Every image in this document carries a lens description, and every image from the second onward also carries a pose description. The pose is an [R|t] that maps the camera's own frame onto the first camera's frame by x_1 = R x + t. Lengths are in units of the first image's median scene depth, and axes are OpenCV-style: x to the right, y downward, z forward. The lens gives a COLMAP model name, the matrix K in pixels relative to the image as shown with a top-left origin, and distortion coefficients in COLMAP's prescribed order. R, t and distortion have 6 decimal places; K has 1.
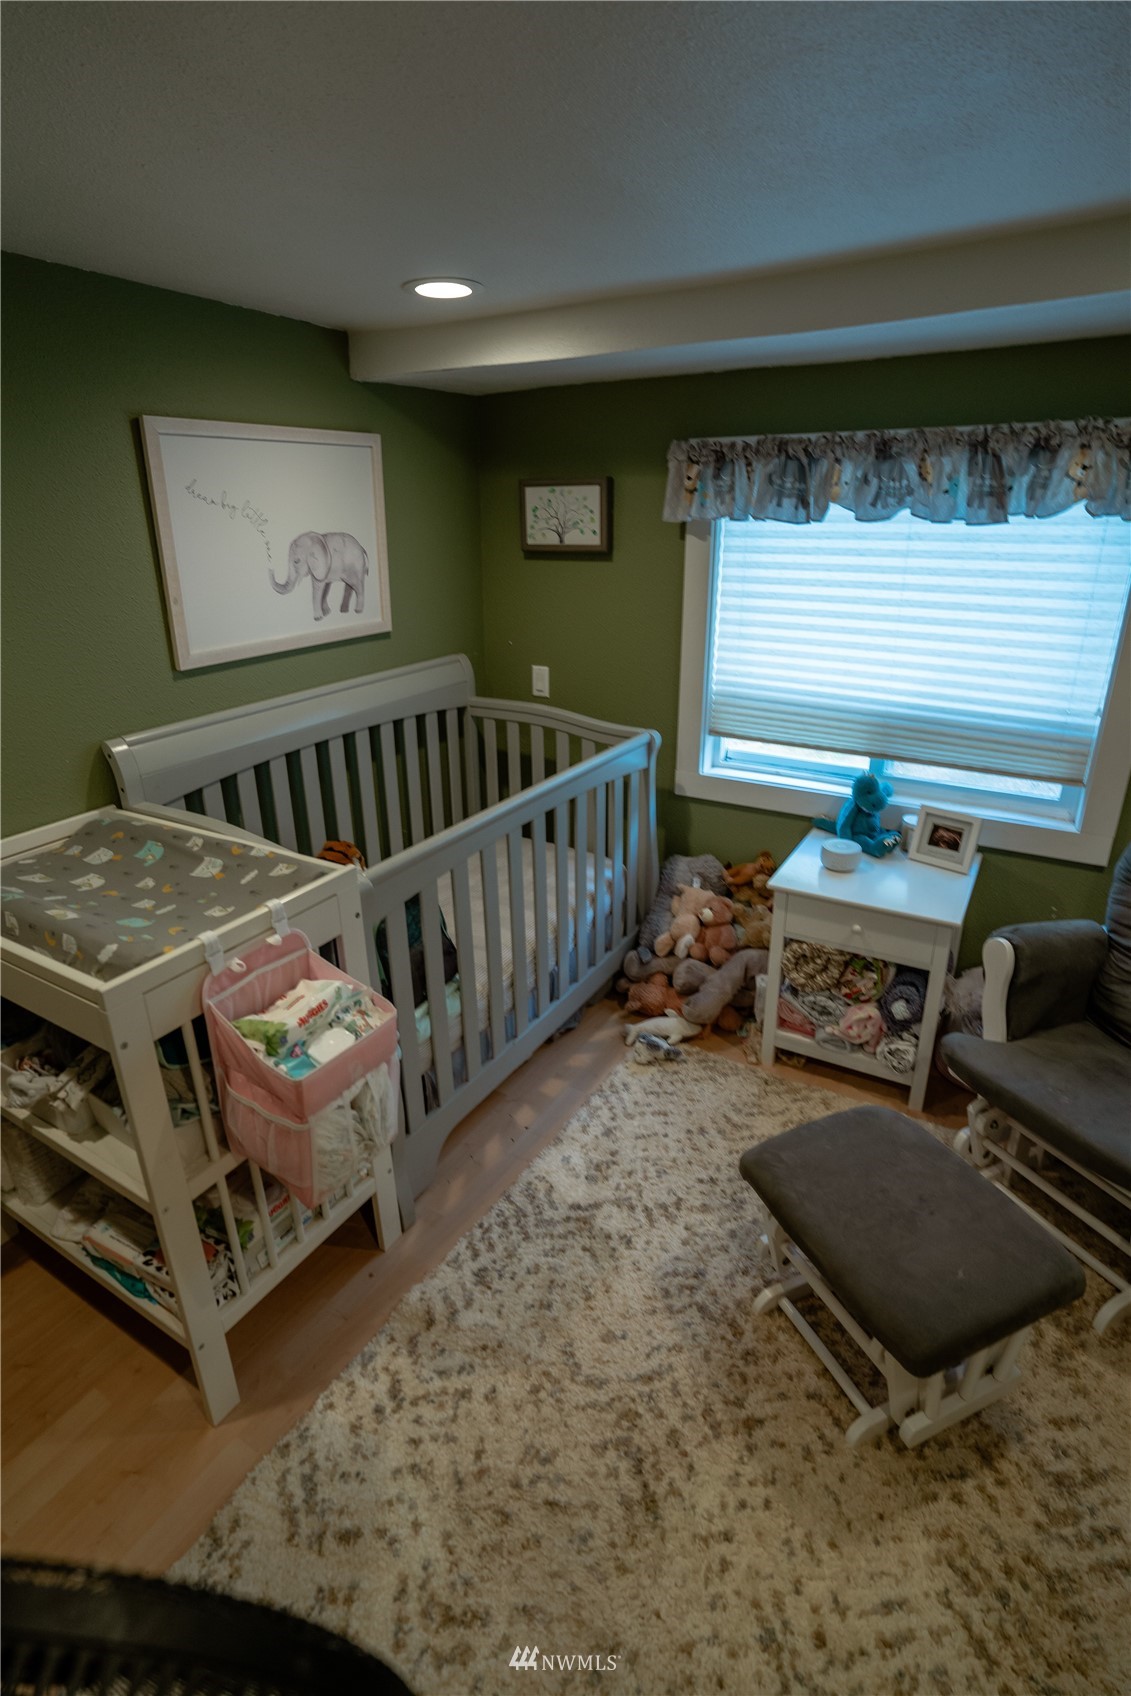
lens RADIAL K [[822.3, 0, 553.2], [0, 822.3, 839.3], [0, 0, 1]] dist [-0.078279, 0.033477]
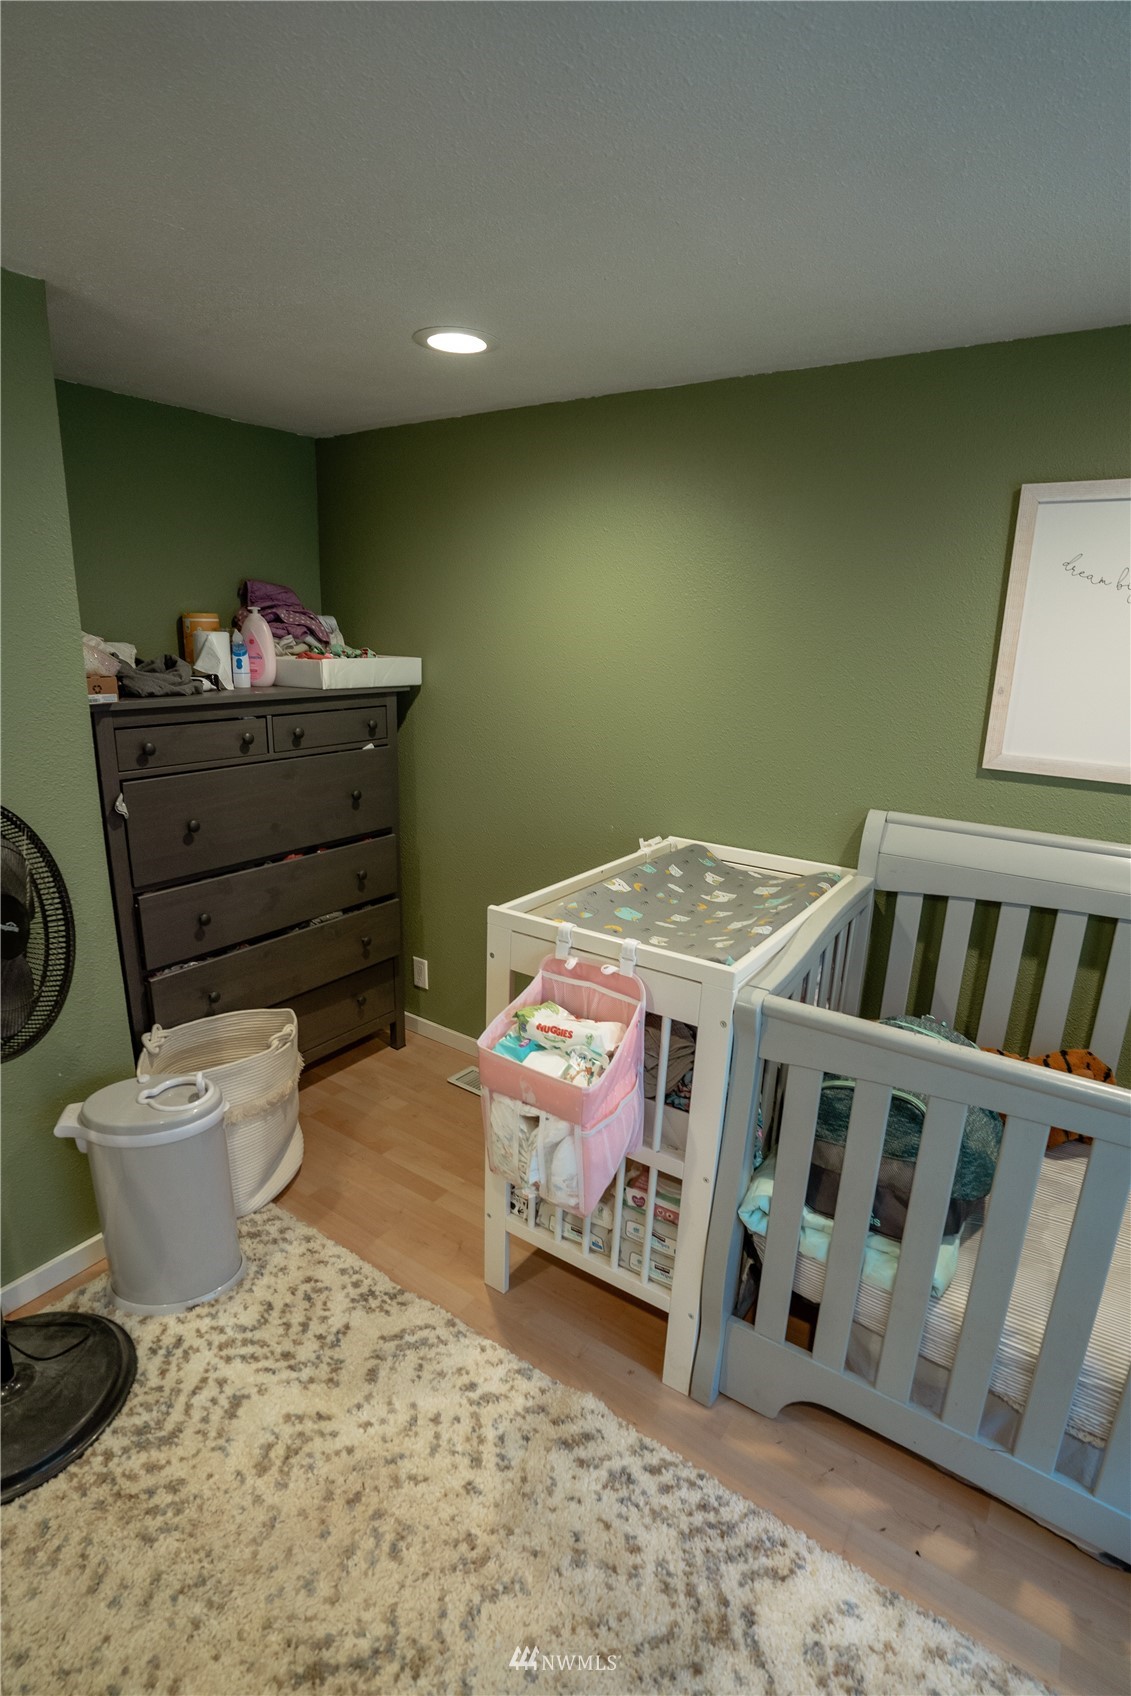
lens RADIAL K [[822.3, 0, 555.0], [0, 822.3, 861.5], [0, 0, 1]] dist [-0.078279, 0.033477]
pose [[-0.054915, 0.285258, -0.956876, 0.592963], [-0.383530, 0.878781, 0.283987, -0.253927], [0.921894, 0.382586, 0.061147, 0.741164]]
